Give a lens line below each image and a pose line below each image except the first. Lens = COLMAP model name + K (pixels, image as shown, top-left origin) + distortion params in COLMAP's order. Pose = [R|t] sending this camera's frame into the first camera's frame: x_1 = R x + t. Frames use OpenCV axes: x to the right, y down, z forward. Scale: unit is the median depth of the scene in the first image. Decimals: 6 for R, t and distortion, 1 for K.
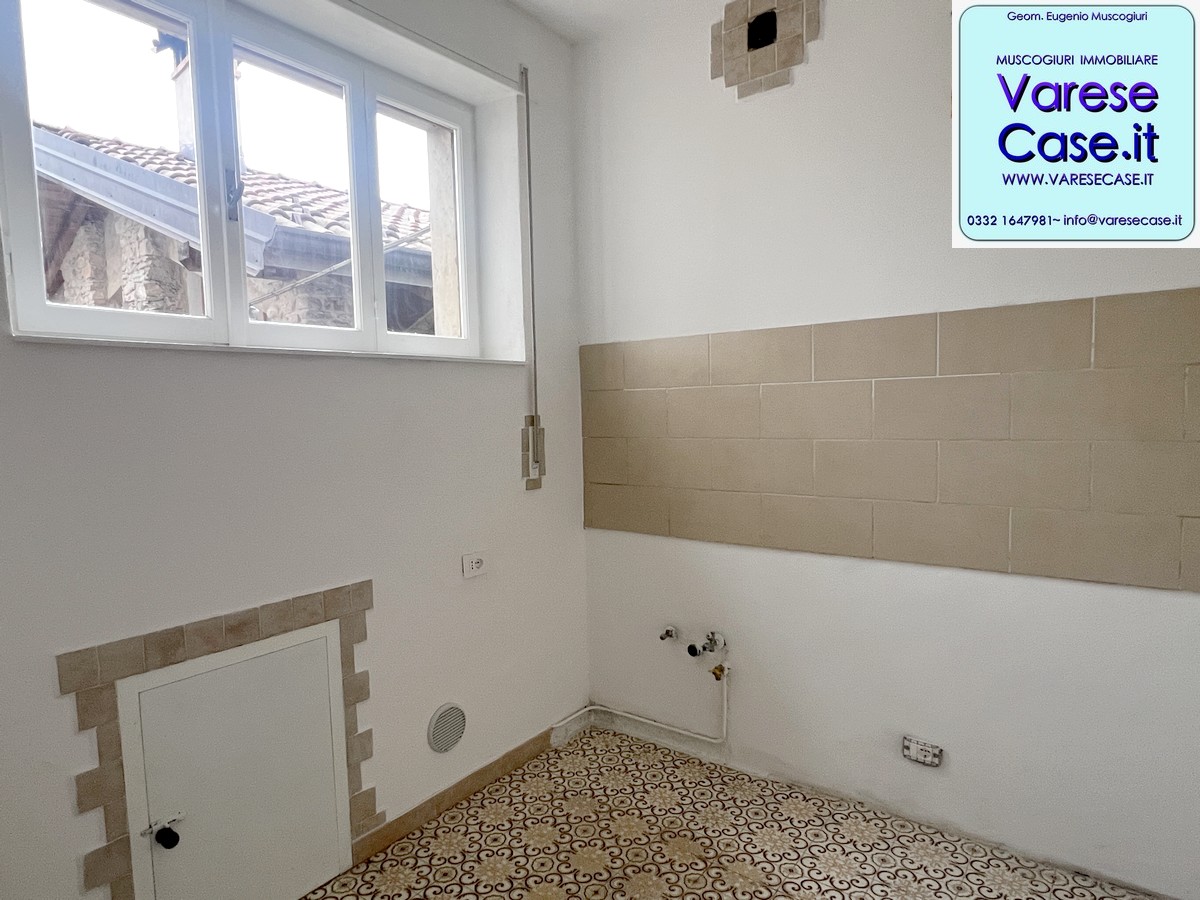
lens RADIAL K [[699.7, 0, 599.9], [0, 699.7, 456.5], [0, 0, 1]] dist [-0.001039, 0.001164]
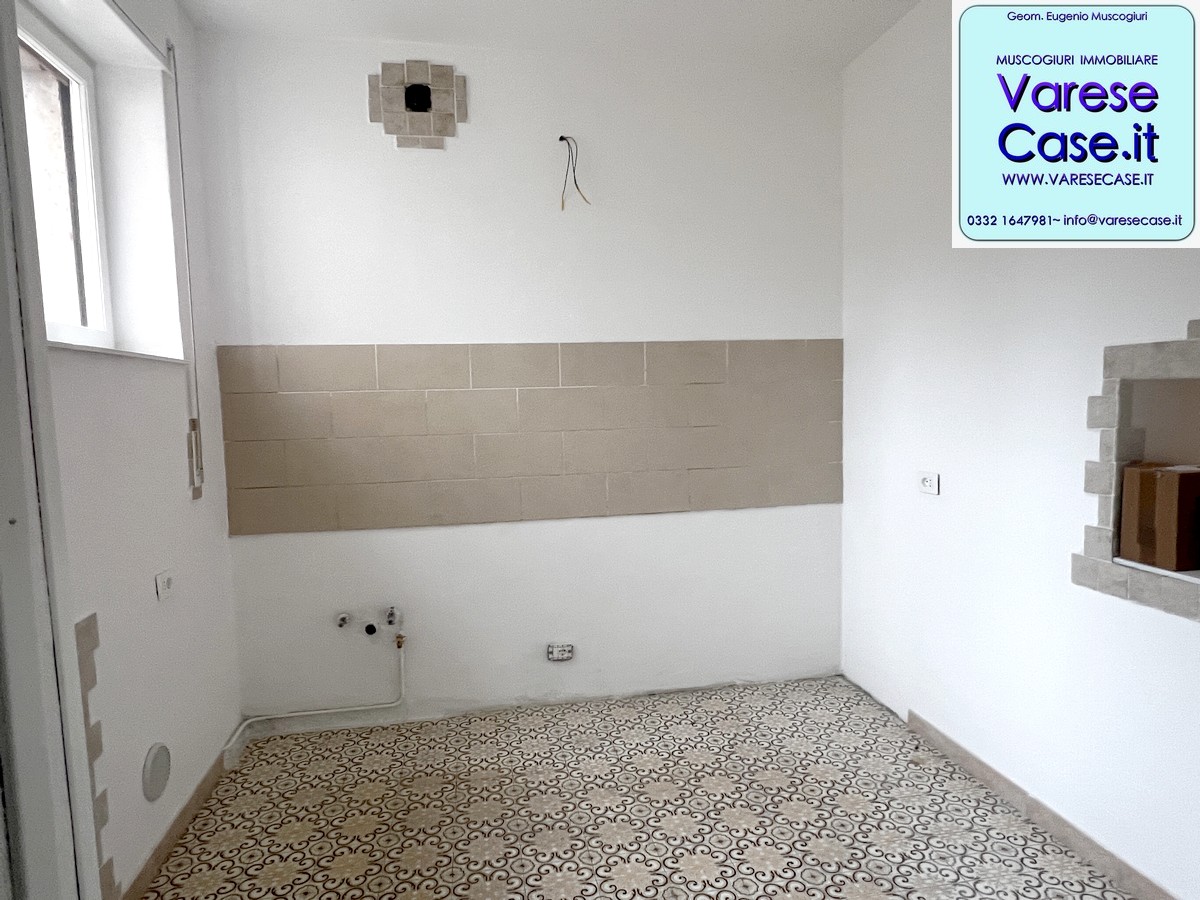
lens RADIAL K [[699.7, 0, 598.4], [0, 699.7, 449.8], [0, 0, 1]] dist [-0.001039, 0.001164]
pose [[0.672520, -0.043869, 0.738778, -0.459345], [0.056534, 0.998370, 0.007820, 0.006147], [-0.737917, 0.036507, 0.673904, -0.021742]]
